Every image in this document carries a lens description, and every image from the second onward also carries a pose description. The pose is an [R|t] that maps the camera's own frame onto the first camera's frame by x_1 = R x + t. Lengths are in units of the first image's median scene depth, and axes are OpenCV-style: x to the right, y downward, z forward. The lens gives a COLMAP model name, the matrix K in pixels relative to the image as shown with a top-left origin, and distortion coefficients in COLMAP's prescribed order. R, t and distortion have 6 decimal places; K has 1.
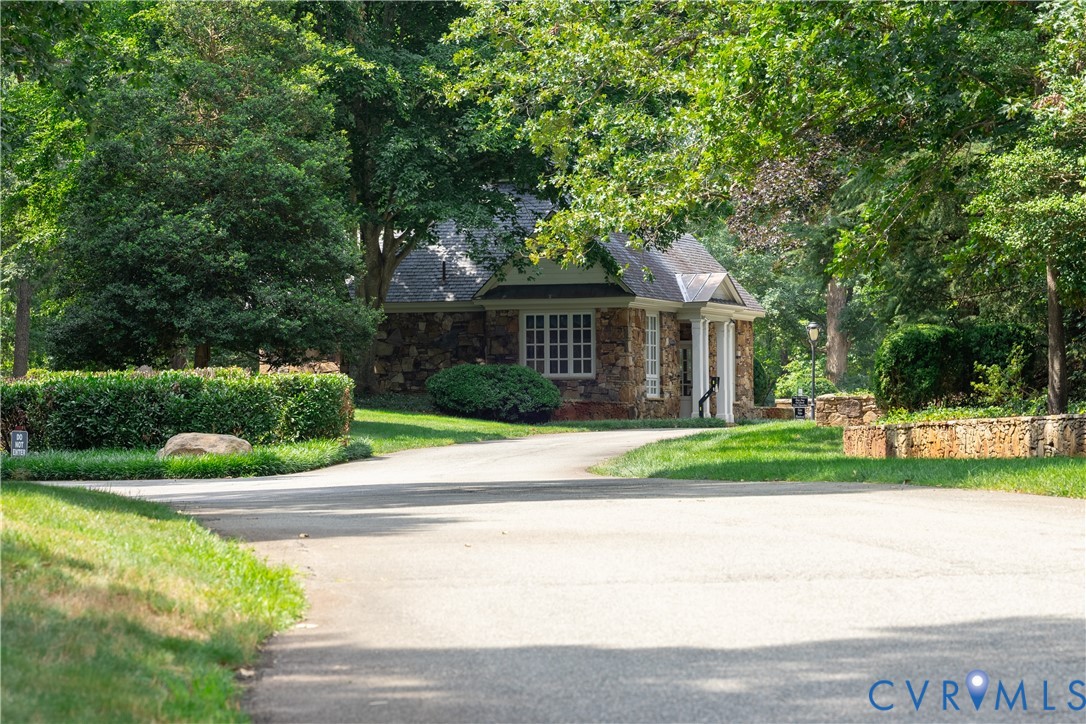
lens RADIAL K [[4240.0, 0, 542.8], [0, 4240.0, 362.6], [0, 0, 1]] dist [0.184603, 0.000000]
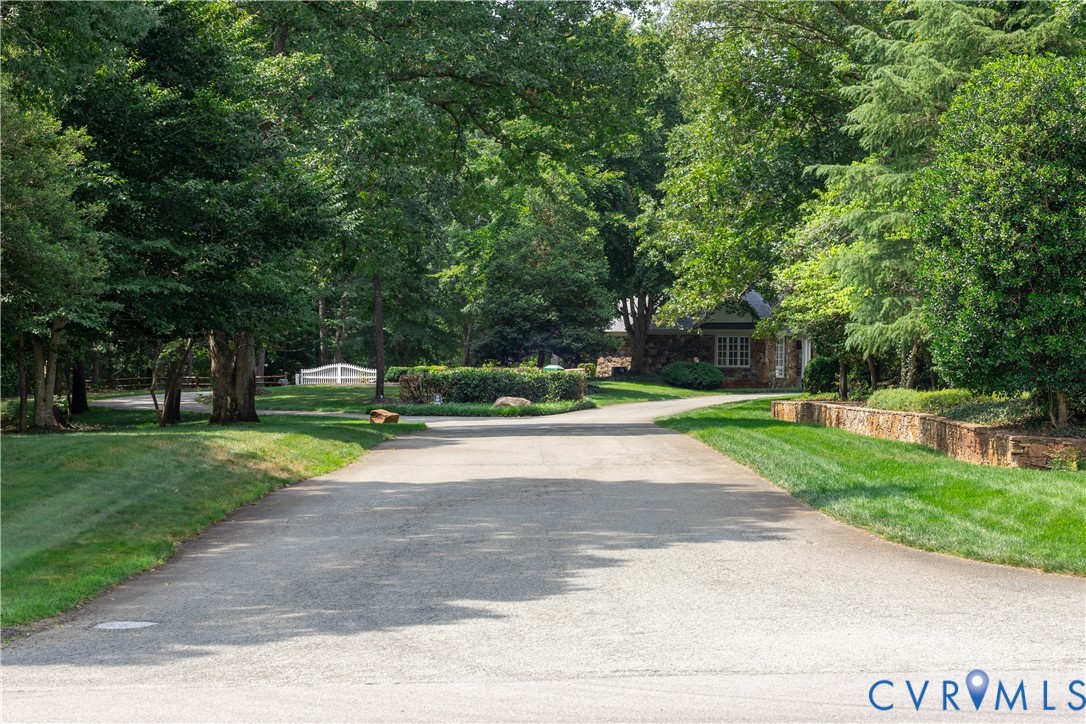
lens RADIAL K [[2451.7, 0, 543.6], [0, 2451.7, 363.5], [0, 0, 1]] dist [0.022217, 0.000000]
pose [[0.989665, 0.017264, -0.142356, 0.083799], [-0.015520, 0.999790, 0.013349, -0.013059], [0.142557, -0.011002, 0.989725, -0.211375]]
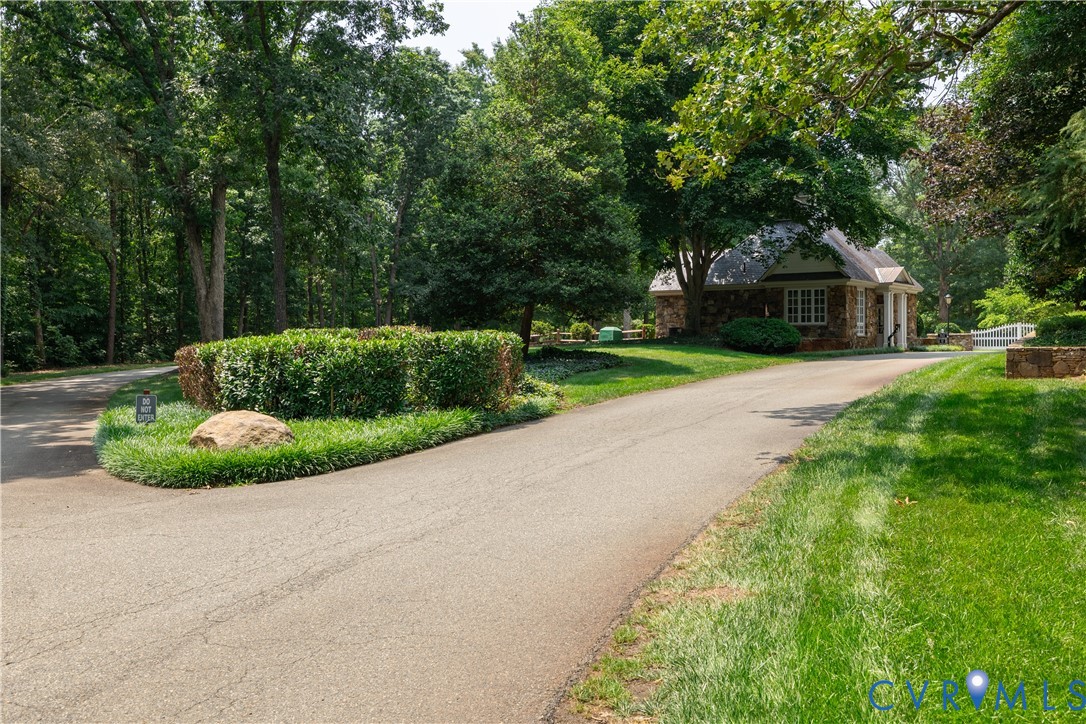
lens RADIAL K [[1051.1, 0, 538.7], [0, 1051.1, 358.3], [0, 0, 1]] dist [-0.001904, 0.000000]
pose [[0.961570, 0.005731, -0.274500, 0.017224], [0.005452, 0.999186, 0.039961, -0.000670], [0.274505, -0.039922, 0.960757, 0.542727]]
